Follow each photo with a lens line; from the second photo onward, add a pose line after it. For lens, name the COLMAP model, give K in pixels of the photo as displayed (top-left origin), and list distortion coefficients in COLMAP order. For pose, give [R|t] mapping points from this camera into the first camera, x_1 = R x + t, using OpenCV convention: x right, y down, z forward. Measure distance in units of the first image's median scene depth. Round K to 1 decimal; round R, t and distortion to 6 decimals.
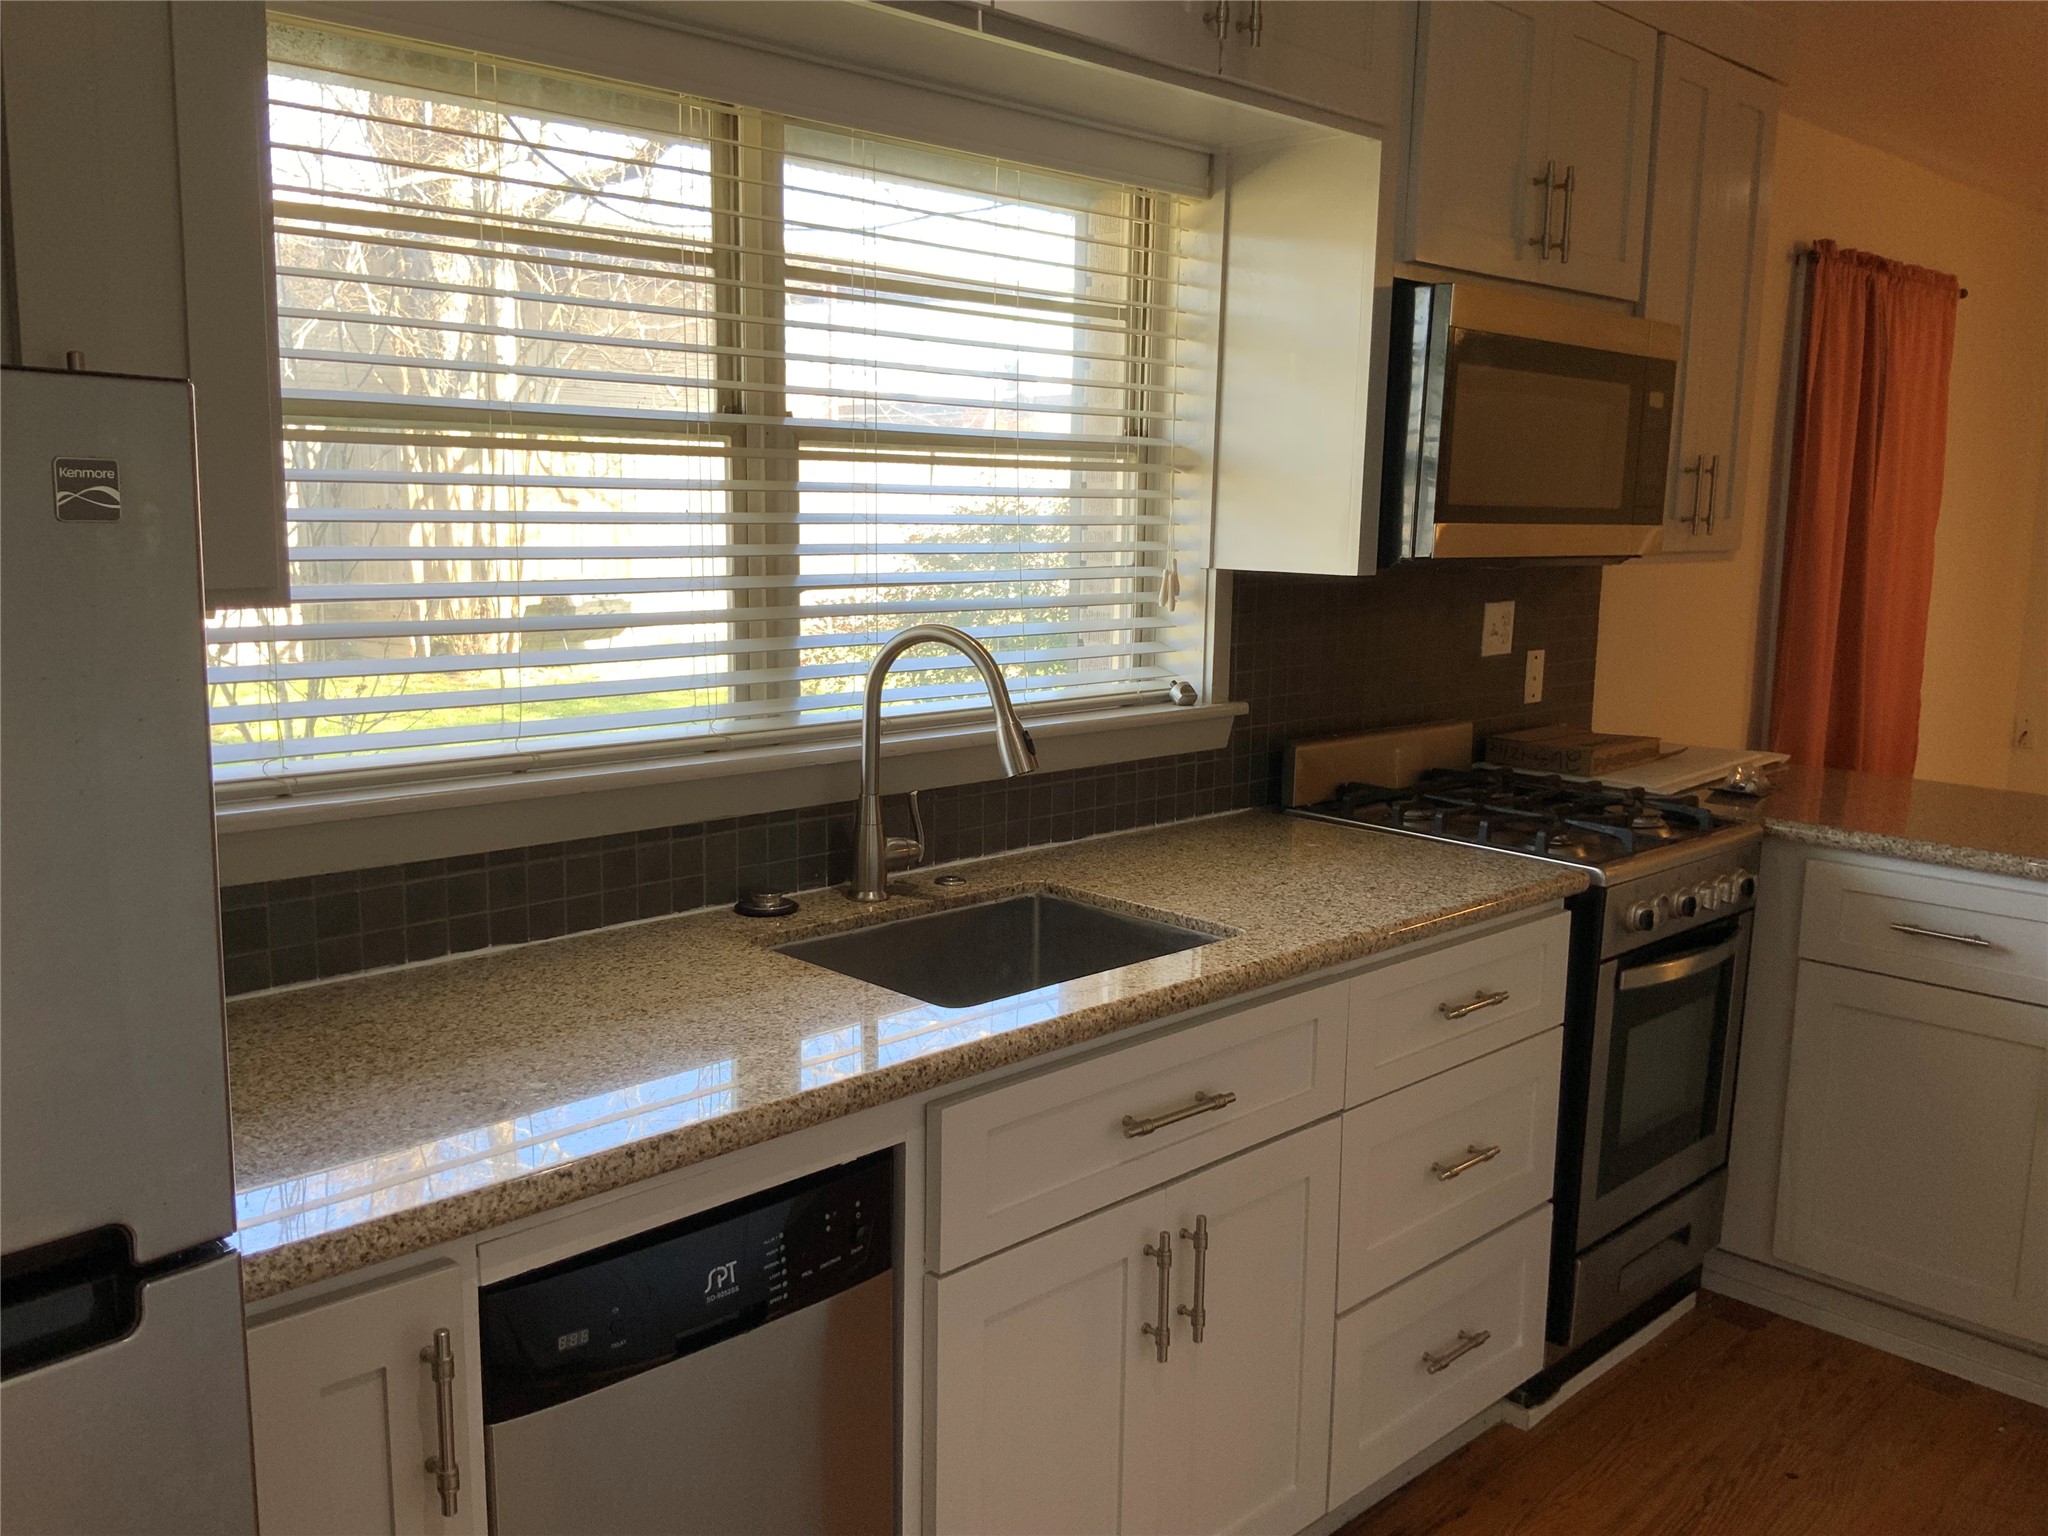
lens RADIAL K [[1708.1, 0, 1025.2], [0, 1708.1, 768.9], [0, 0, 1]] dist [-0.002023, 0.001806]
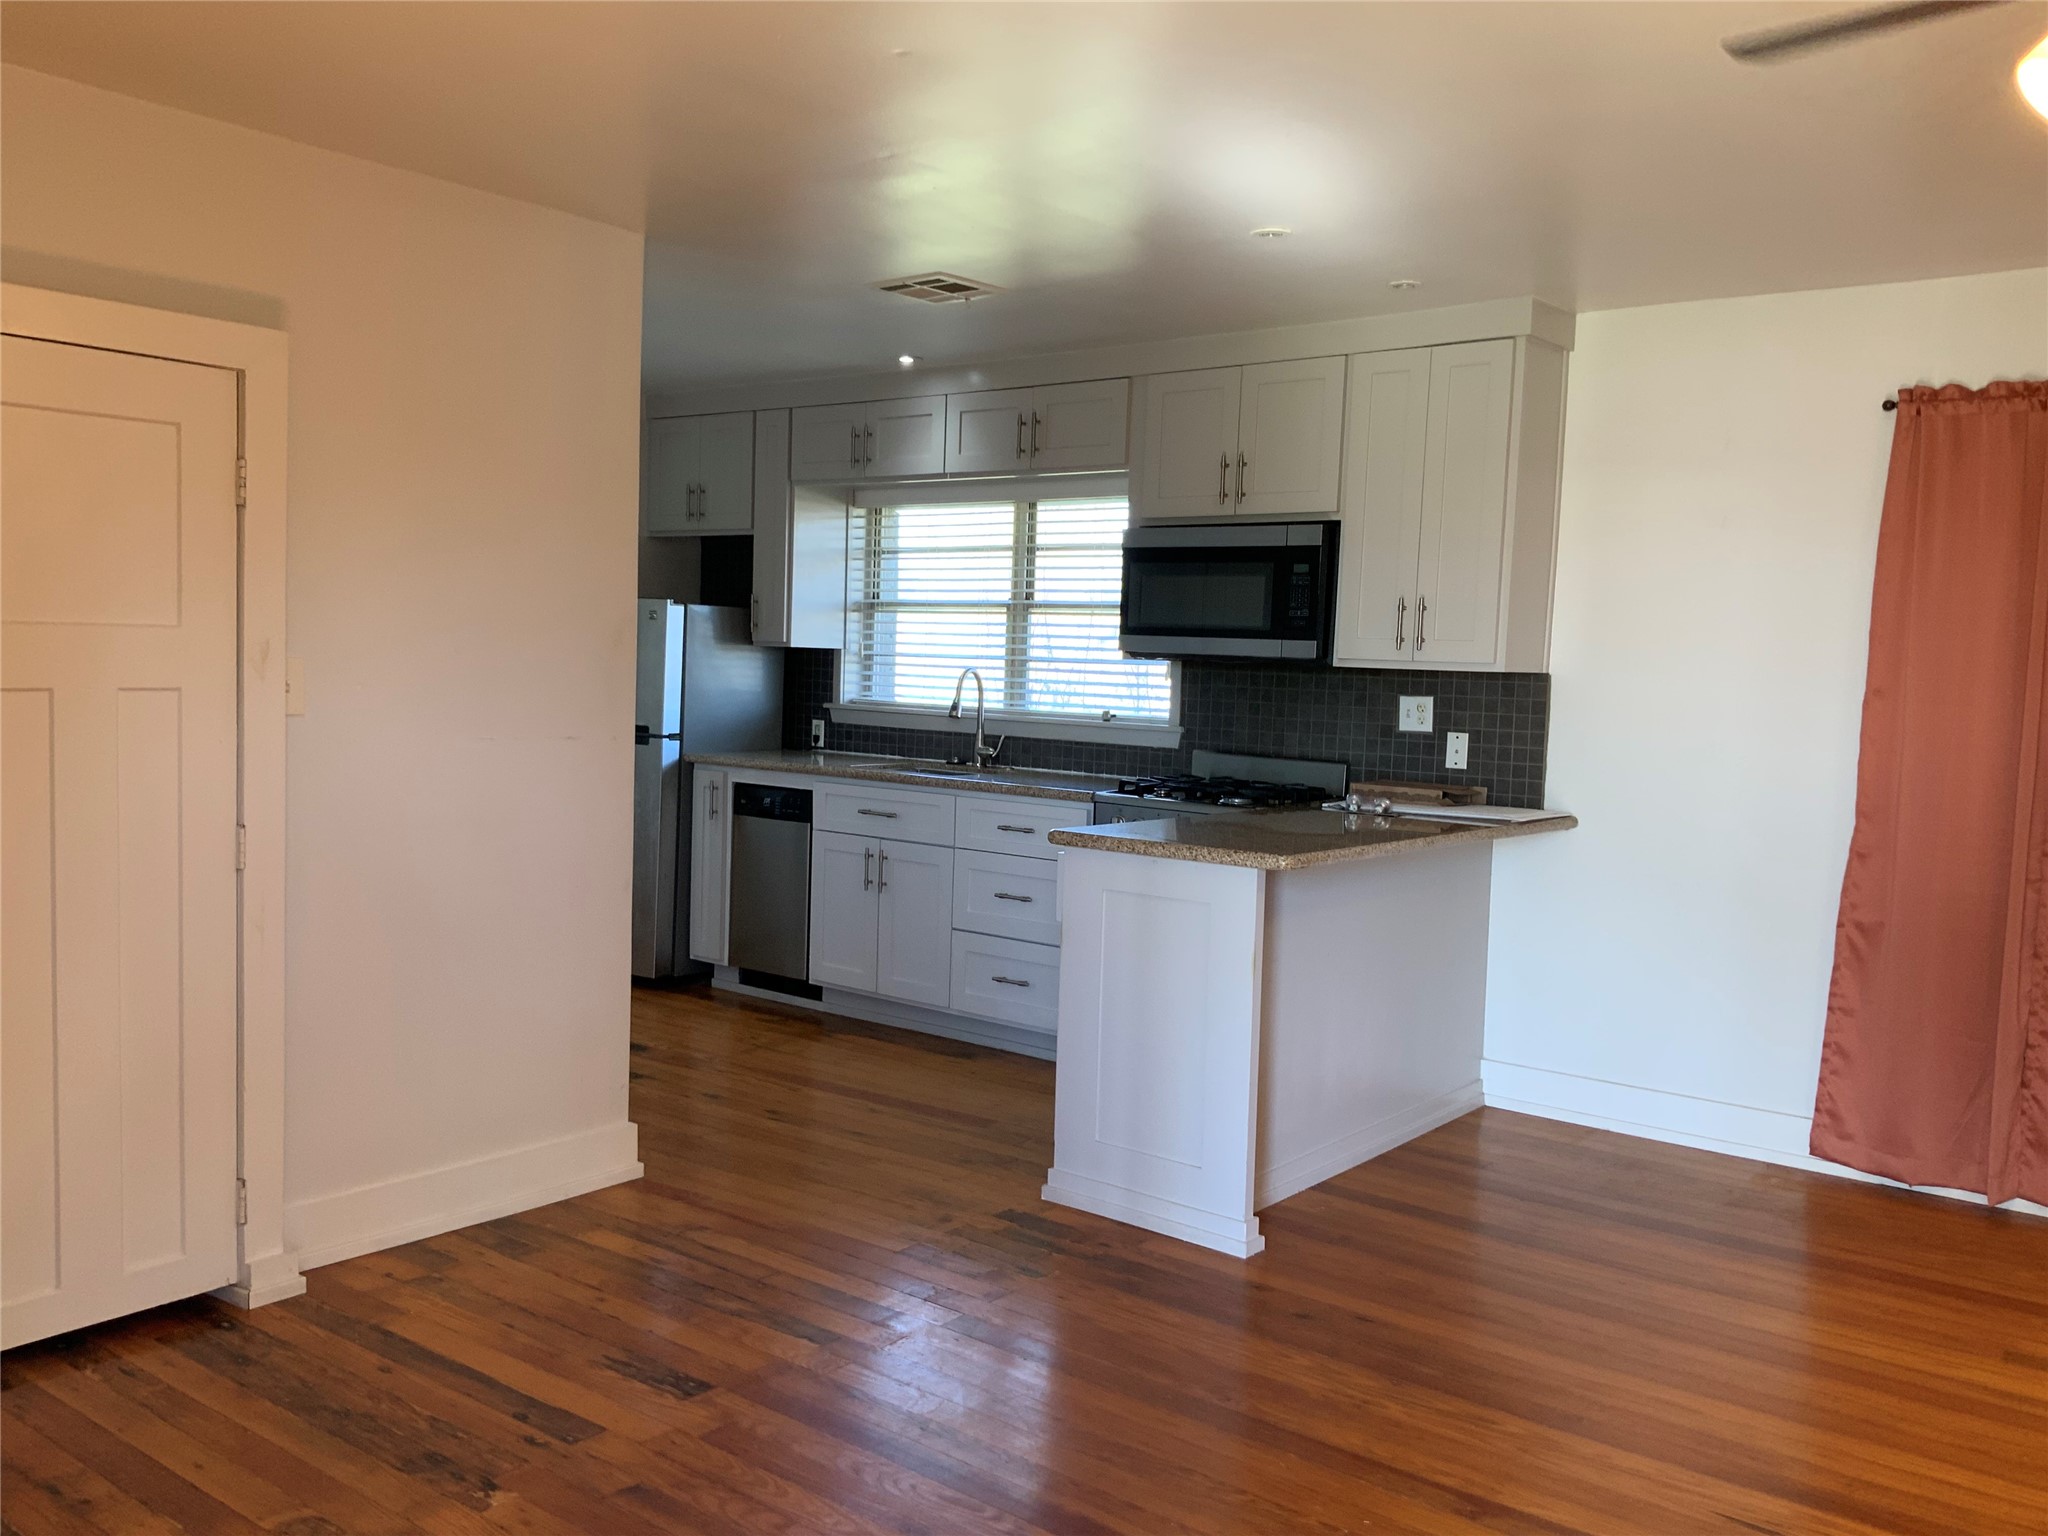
lens RADIAL K [[1708.1, 0, 1024.9], [0, 1708.1, 770.5], [0, 0, 1]] dist [-0.002023, 0.001806]
pose [[0.117388, 0.059343, -0.991312, 2.552817], [-0.186117, 0.981841, 0.036736, -0.032459], [0.975490, 0.180187, 0.126301, 0.672245]]
